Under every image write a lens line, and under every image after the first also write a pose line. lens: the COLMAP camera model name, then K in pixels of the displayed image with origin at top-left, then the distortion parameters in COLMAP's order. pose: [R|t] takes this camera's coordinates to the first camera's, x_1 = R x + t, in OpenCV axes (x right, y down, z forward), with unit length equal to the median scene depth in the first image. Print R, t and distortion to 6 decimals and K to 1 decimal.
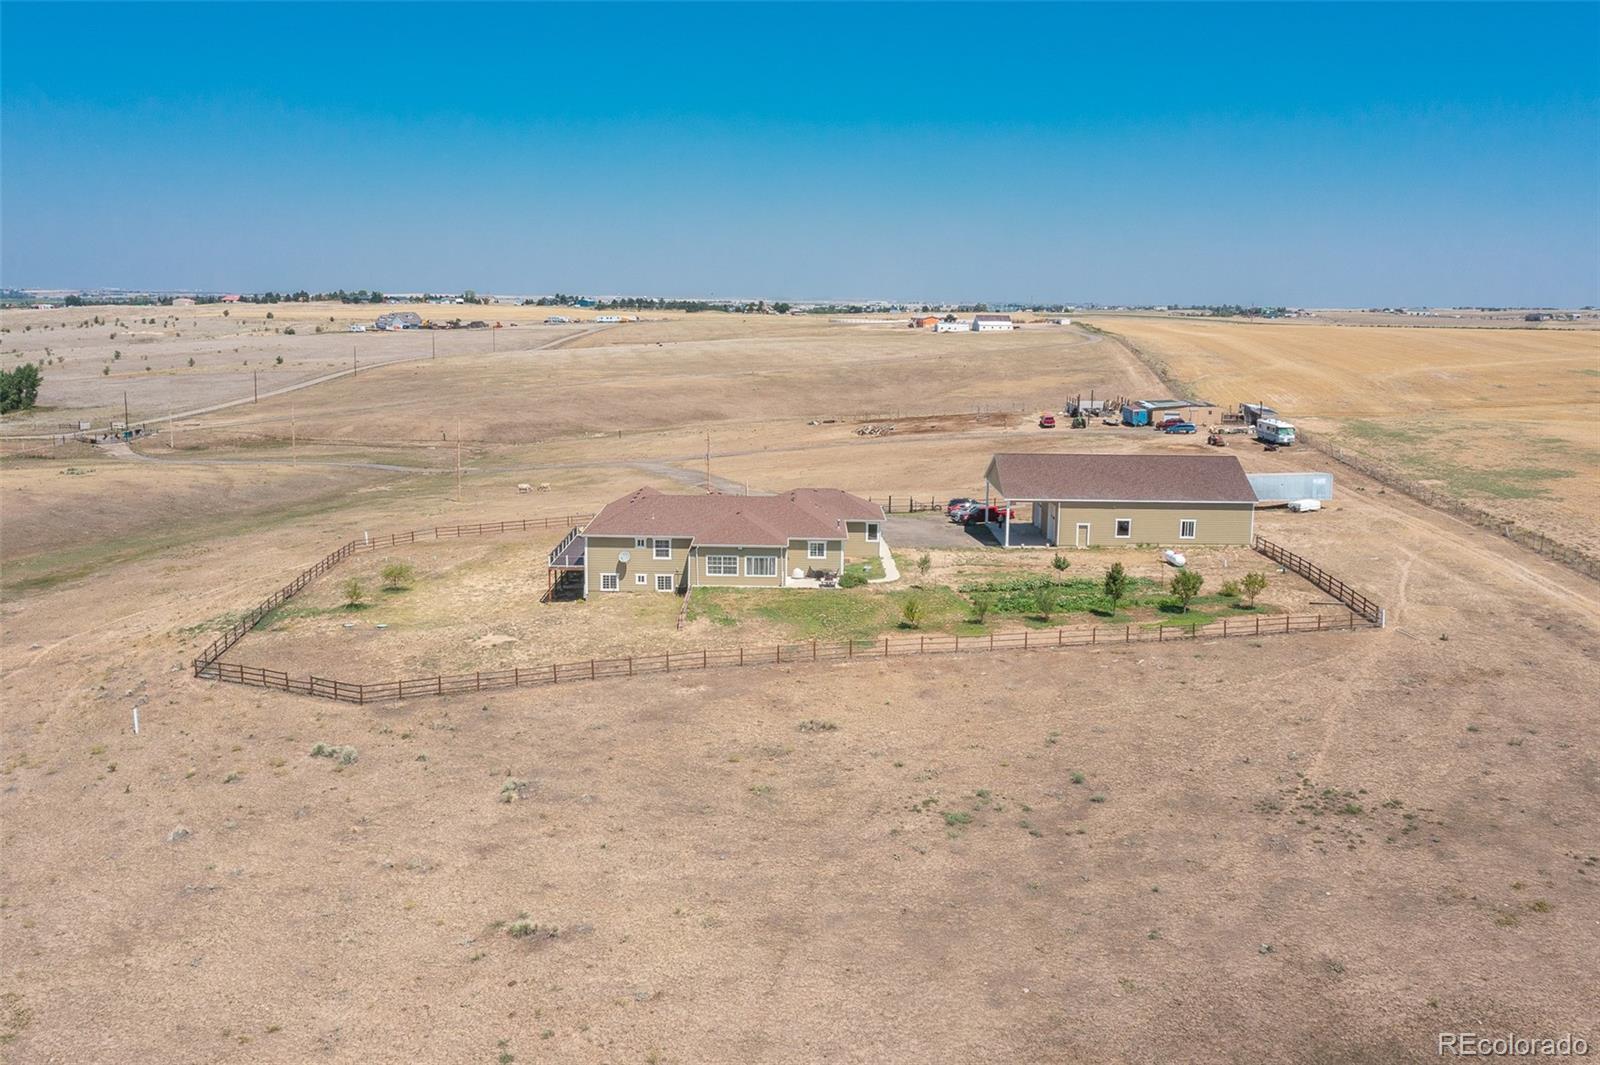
lens RADIAL K [[1442.0, 0, 776.2], [0, 1442.0, 533.9], [0, 0, 1]] dist [-0.006582, 0.002989]
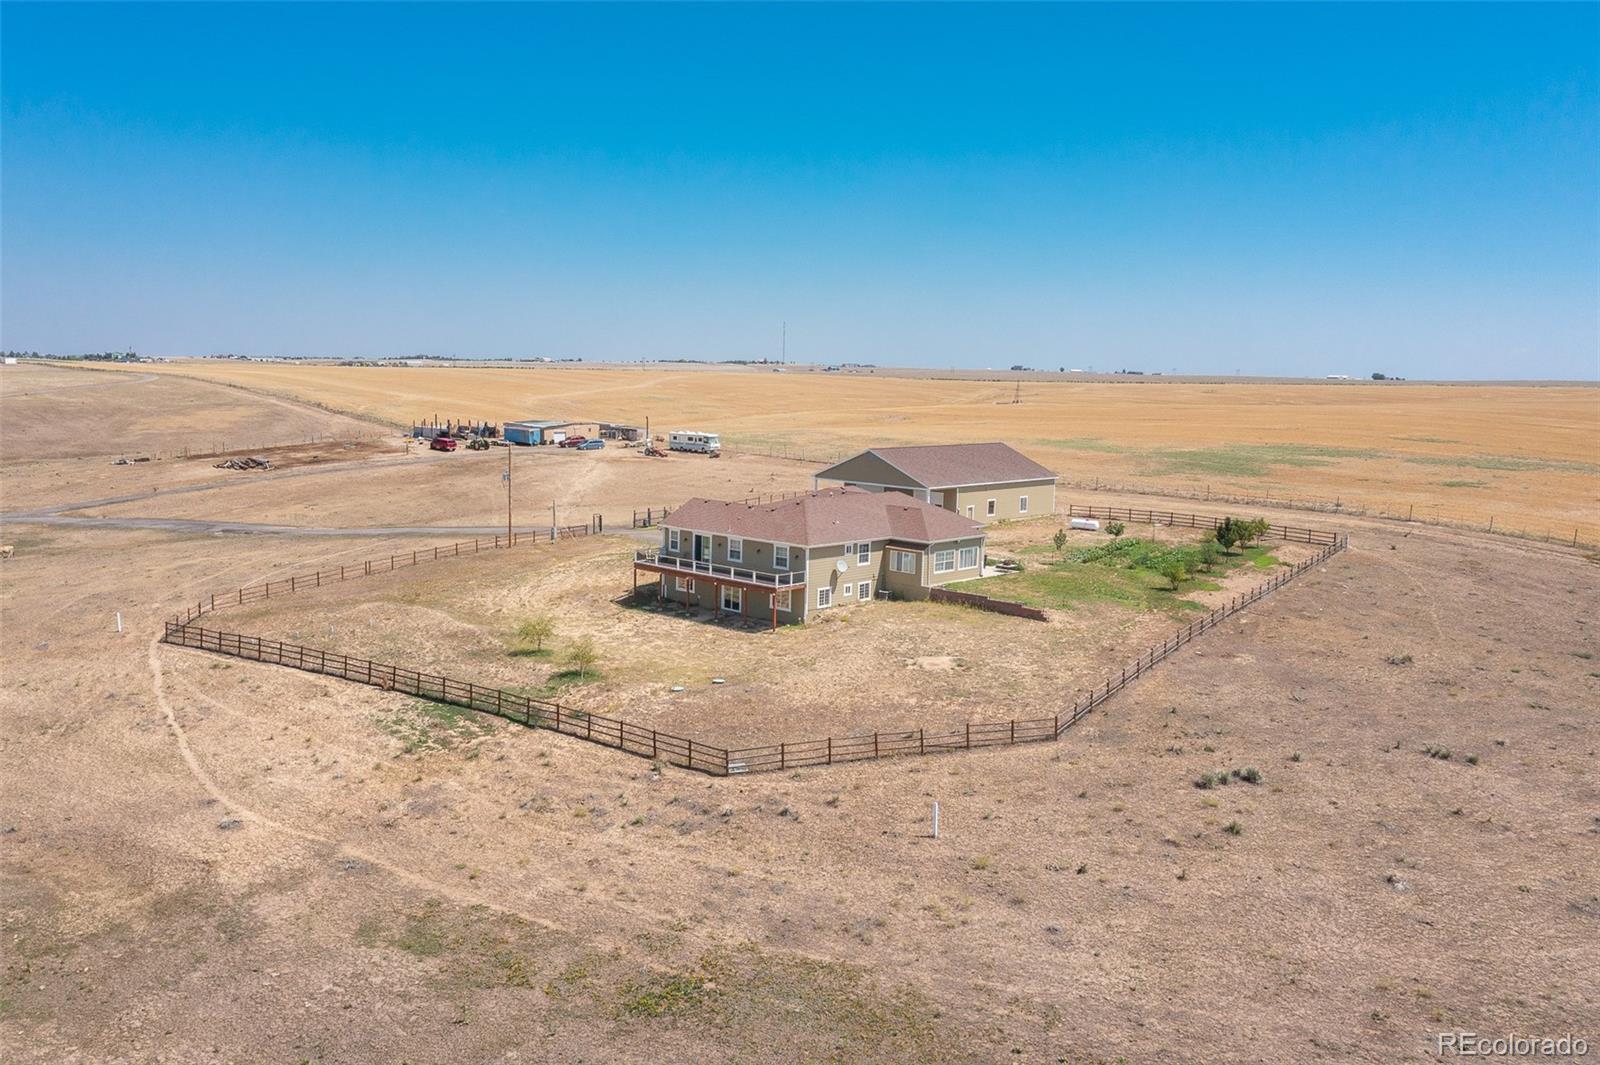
lens RADIAL K [[1365.1, 0, 800.0], [0, 1365.1, 532.5], [0, 0, 1]] dist [-0.005335, 0.000738]
pose [[0.663936, -0.086178, 0.742807, -0.740044], [0.107272, 0.994040, 0.019444, -0.023906], [-0.740055, 0.066773, 0.669224, 0.444906]]
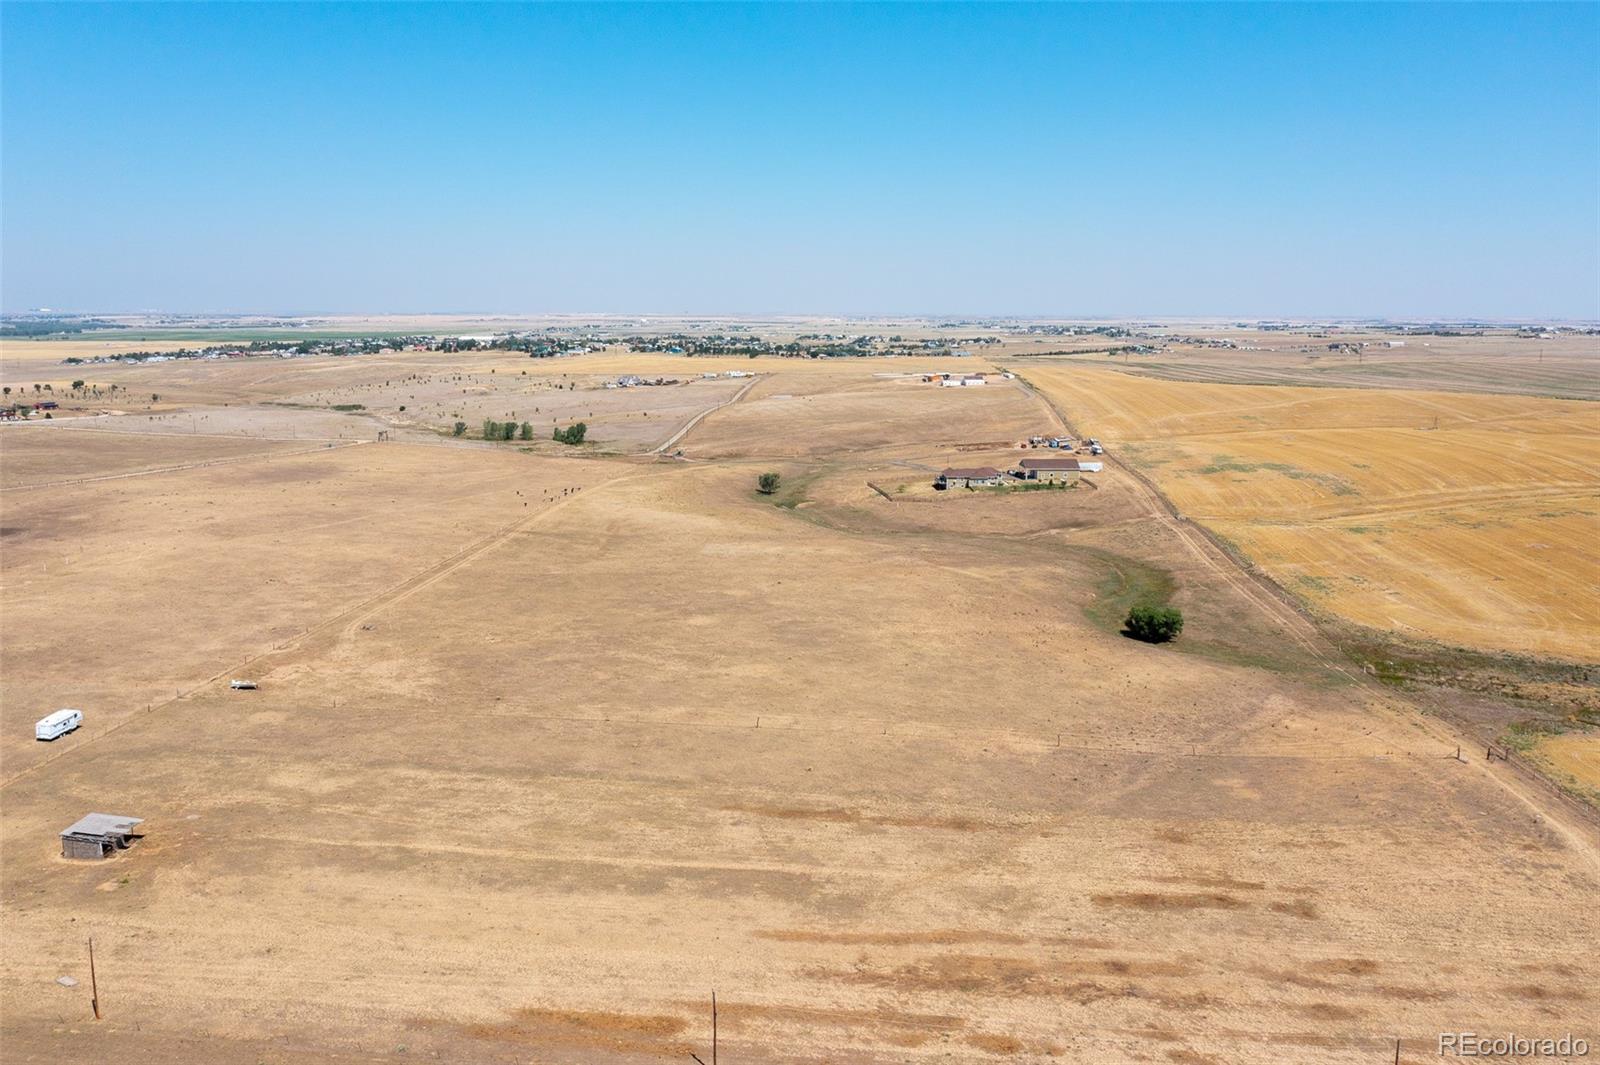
lens RADIAL K [[1263.9, 0, 802.6], [0, 1263.9, 595.1], [0, 0, 1]] dist [-0.003016, 0.001237]
pose [[0.998547, -0.018587, 0.050590, -0.866516], [0.015592, 0.998138, 0.058977, 0.146124], [-0.051592, -0.058102, 0.996977, -3.404656]]
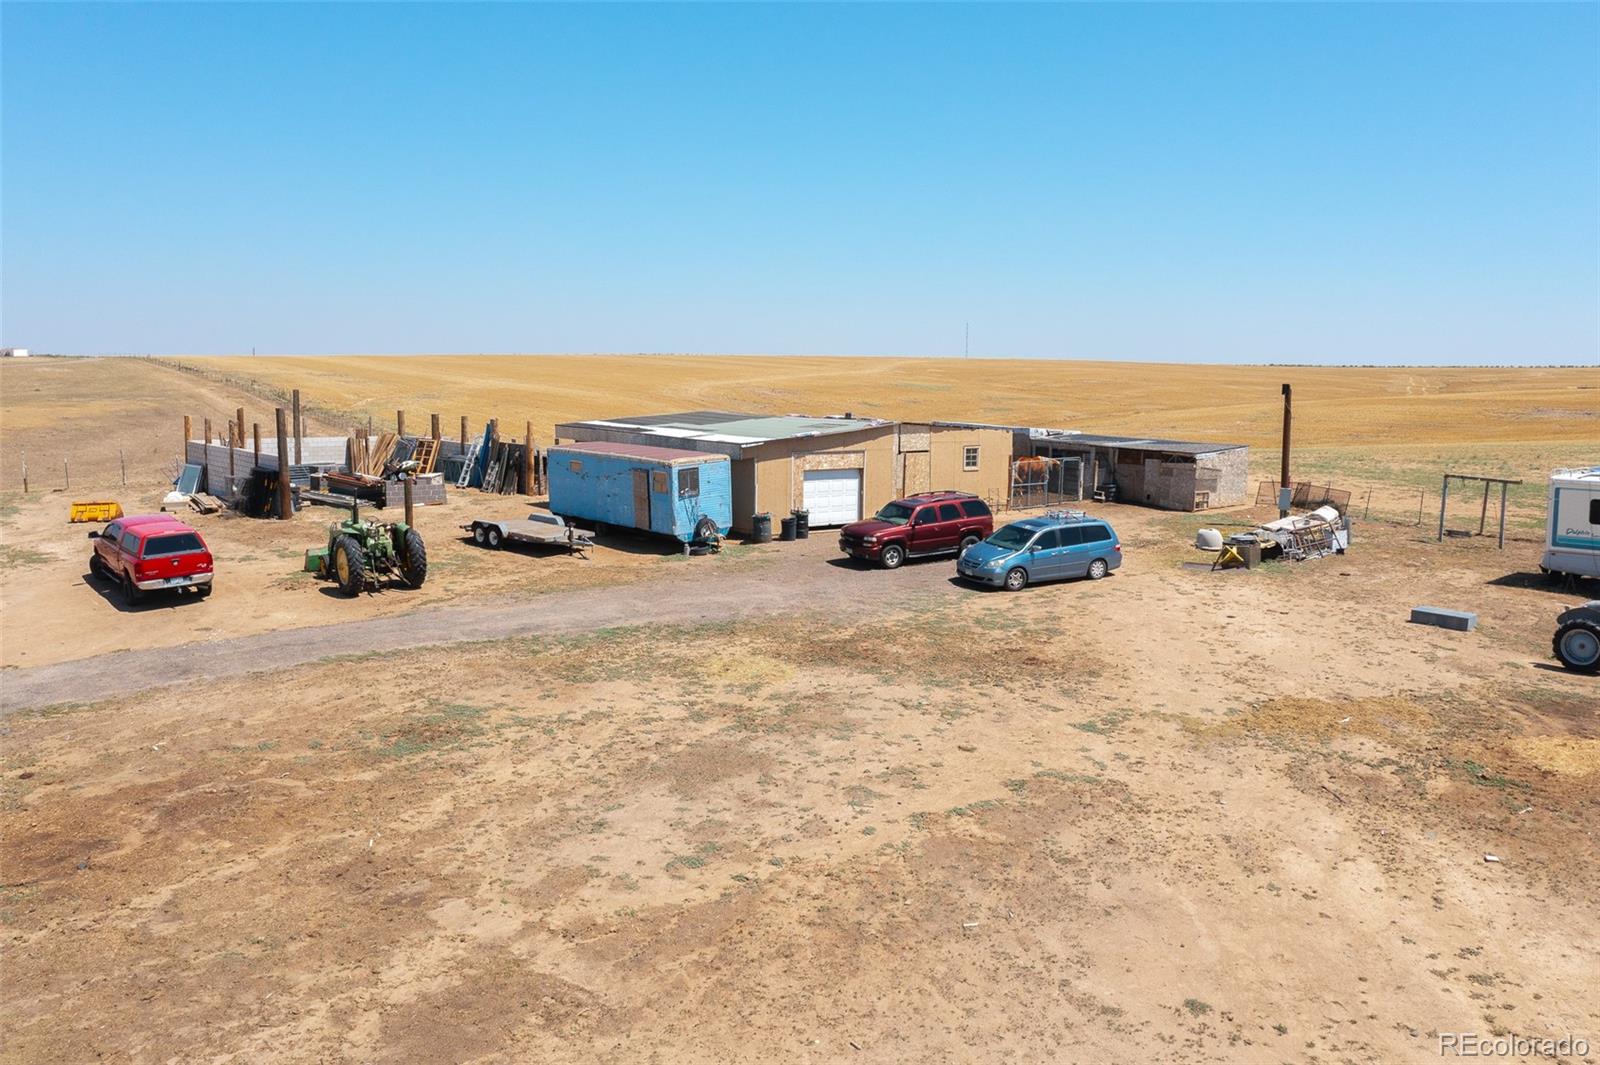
lens RADIAL K [[1365.1, 0, 800.0], [0, 1365.1, 532.5], [0, 0, 1]] dist [-0.005335, 0.000738]
pose [[0.749232, -0.078223, 0.657672, 0.308733], [0.103881, 0.994590, -0.000048, -0.158217], [-0.654110, 0.068356, 0.753305, 1.810514]]
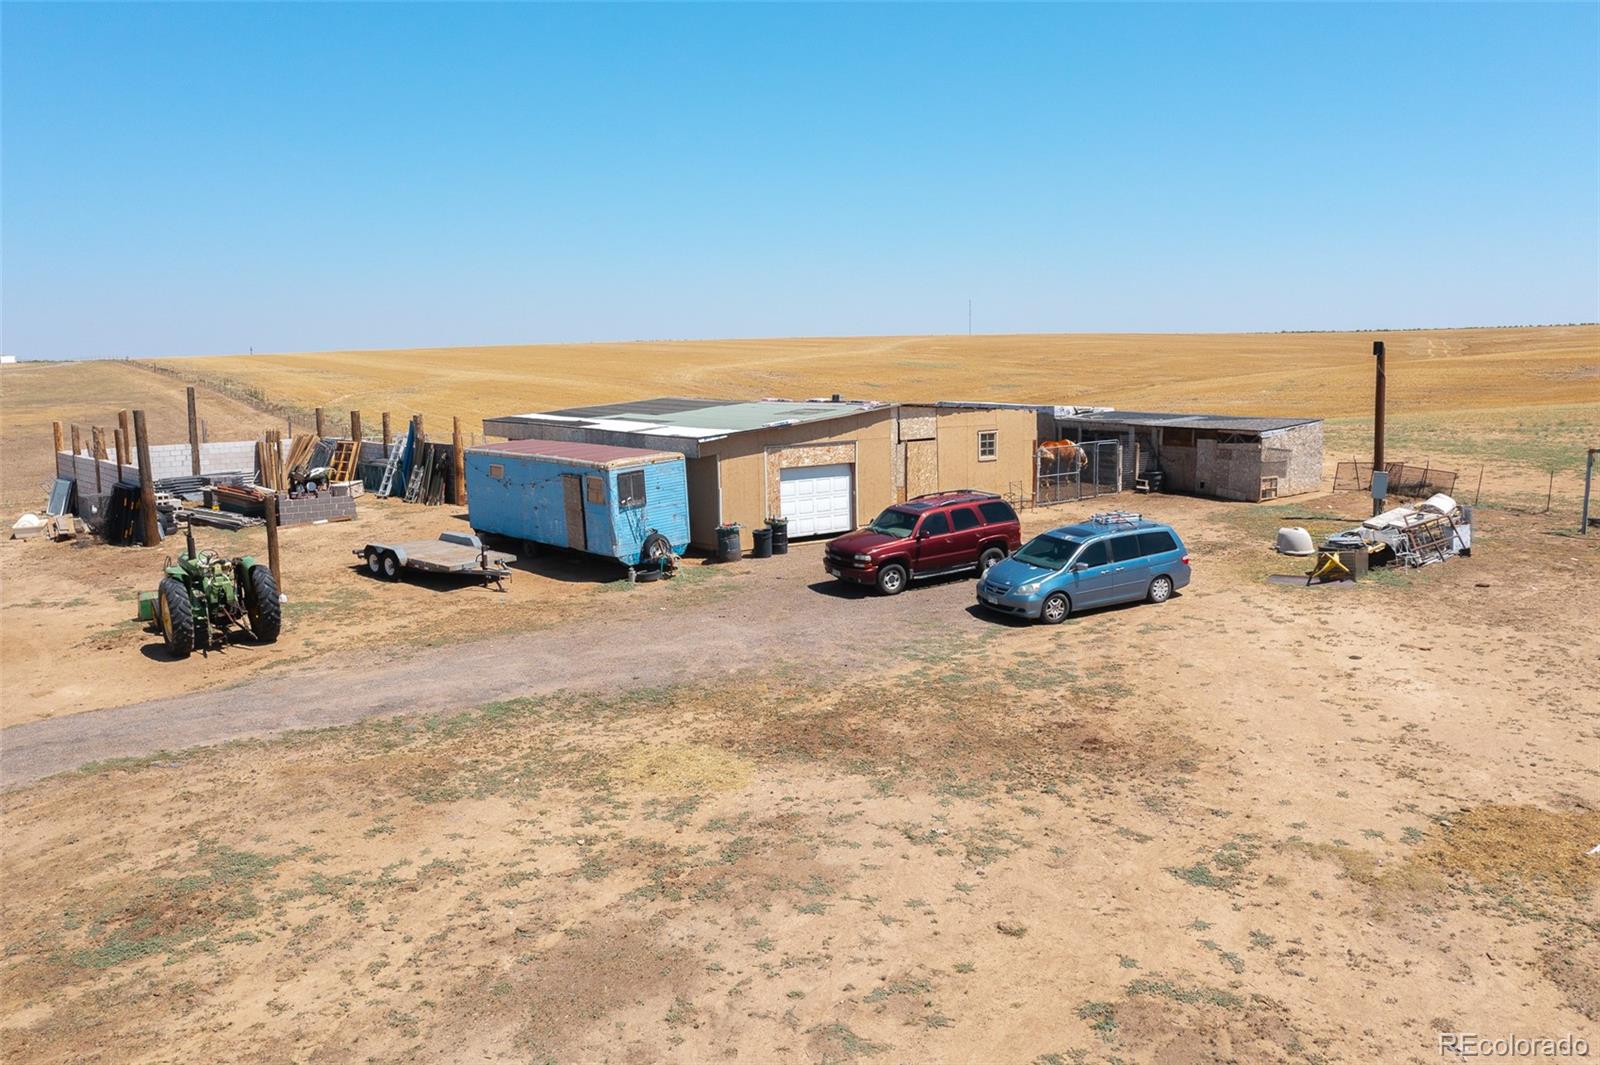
lens RADIAL K [[1365.1, 0, 800.0], [0, 1365.1, 532.5], [0, 0, 1]] dist [-0.005335, 0.000738]
pose [[0.750601, -0.108991, 0.651705, 0.365621], [0.133971, 0.990919, 0.011419, -0.164169], [-0.647031, 0.078739, 0.758387, 1.863625]]
